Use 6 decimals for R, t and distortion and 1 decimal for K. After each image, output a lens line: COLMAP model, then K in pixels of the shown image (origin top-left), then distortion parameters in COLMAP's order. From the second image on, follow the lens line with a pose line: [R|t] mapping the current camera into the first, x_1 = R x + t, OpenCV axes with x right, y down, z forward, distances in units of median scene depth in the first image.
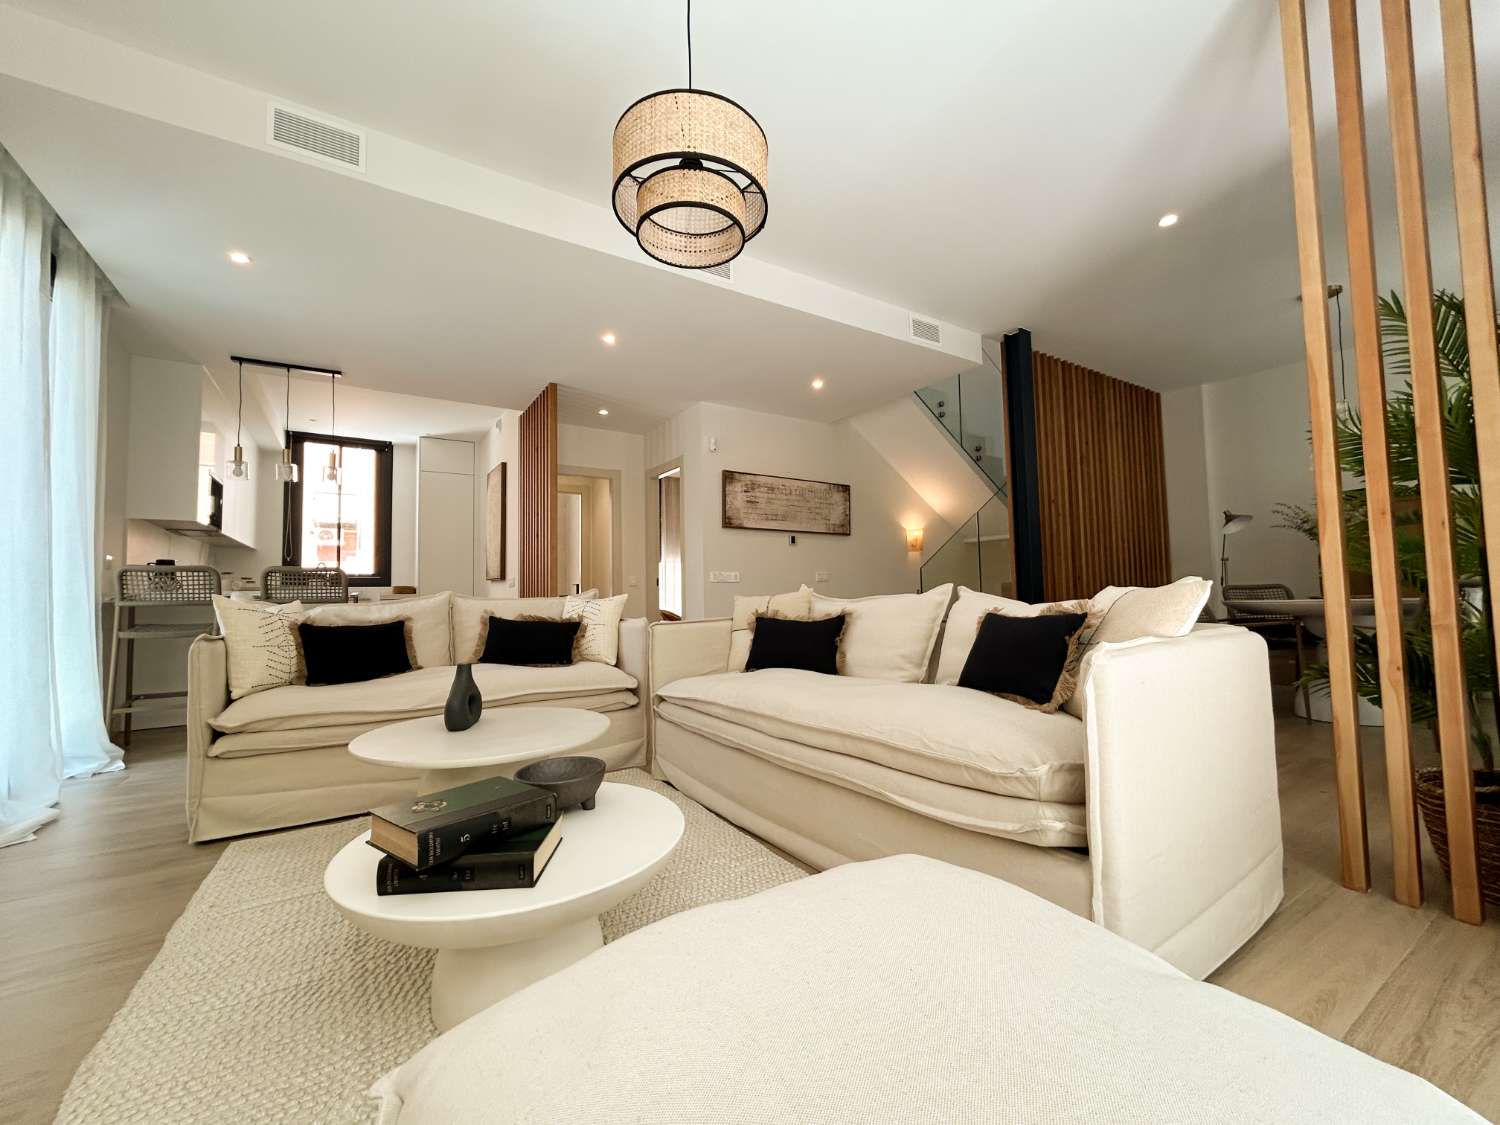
lens RADIAL K [[605.9, 0, 750.0], [0, 605.9, 562.5], [0, 0, 1]] dist [-0.002825, -0.000112]
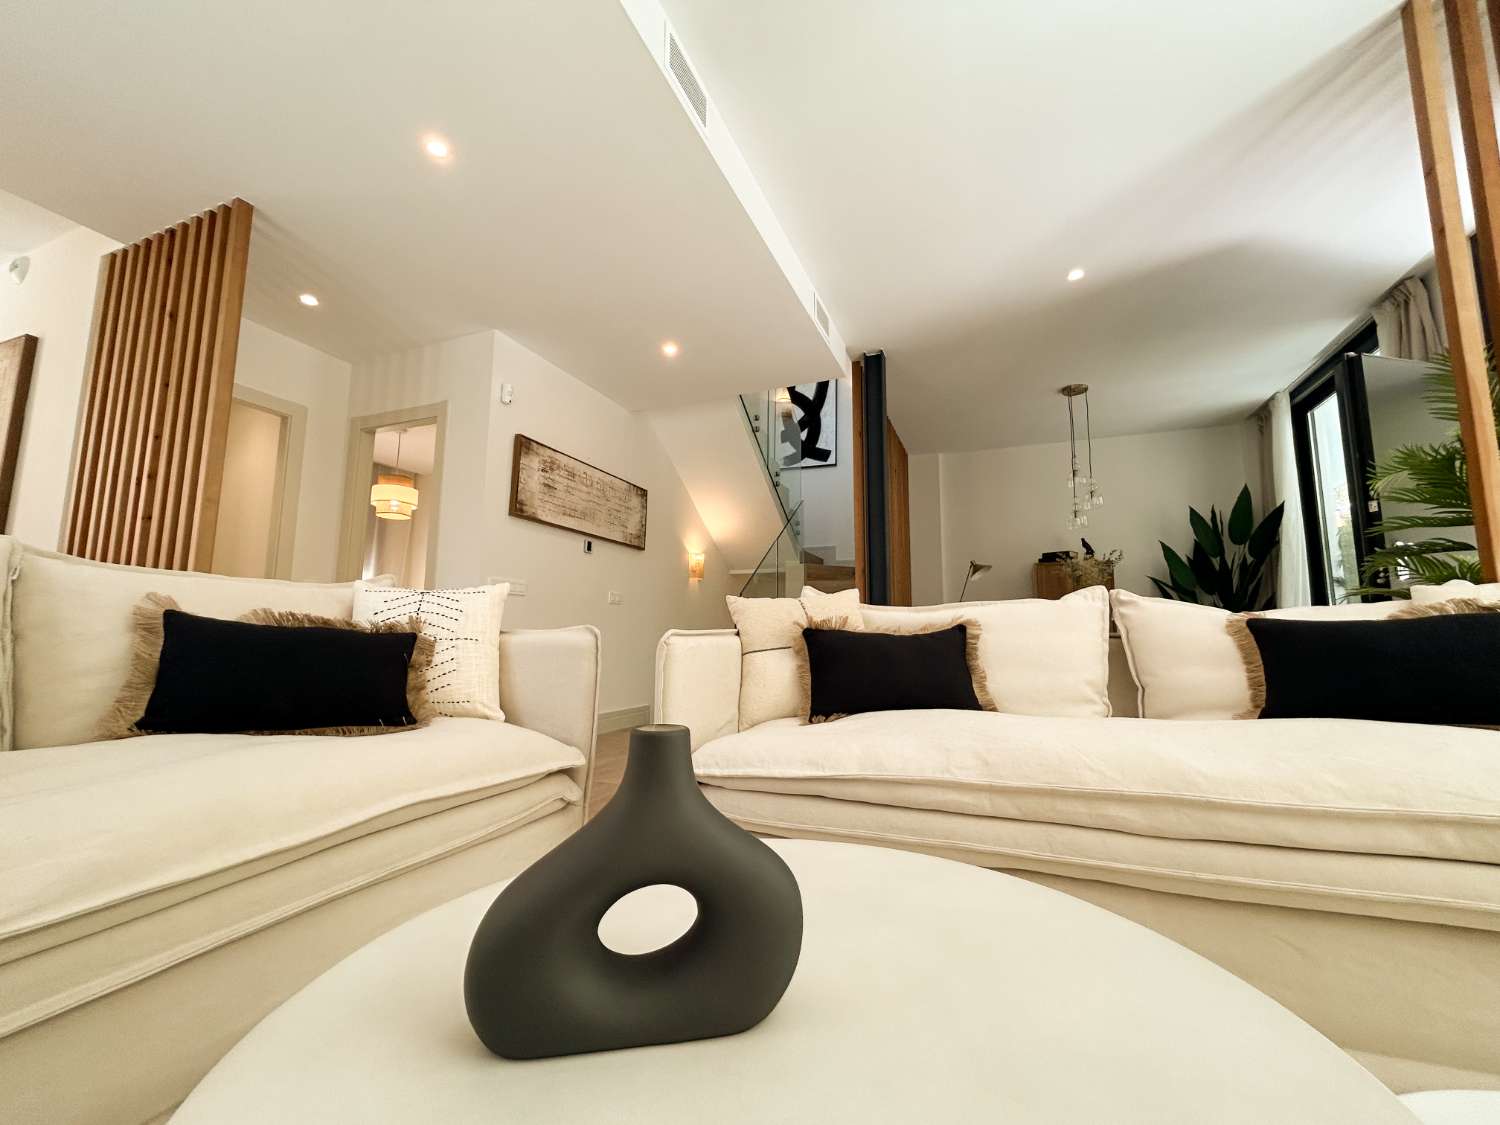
lens RADIAL K [[605.9, 0, 750.0], [0, 605.9, 562.5], [0, 0, 1]] dist [-0.002825, -0.000112]
pose [[0.820338, 0.095193, 0.563900, -0.197625], [-0.053662, 0.994511, -0.089819, 0.042107], [-0.569355, 0.043421, 0.820944, 0.270056]]
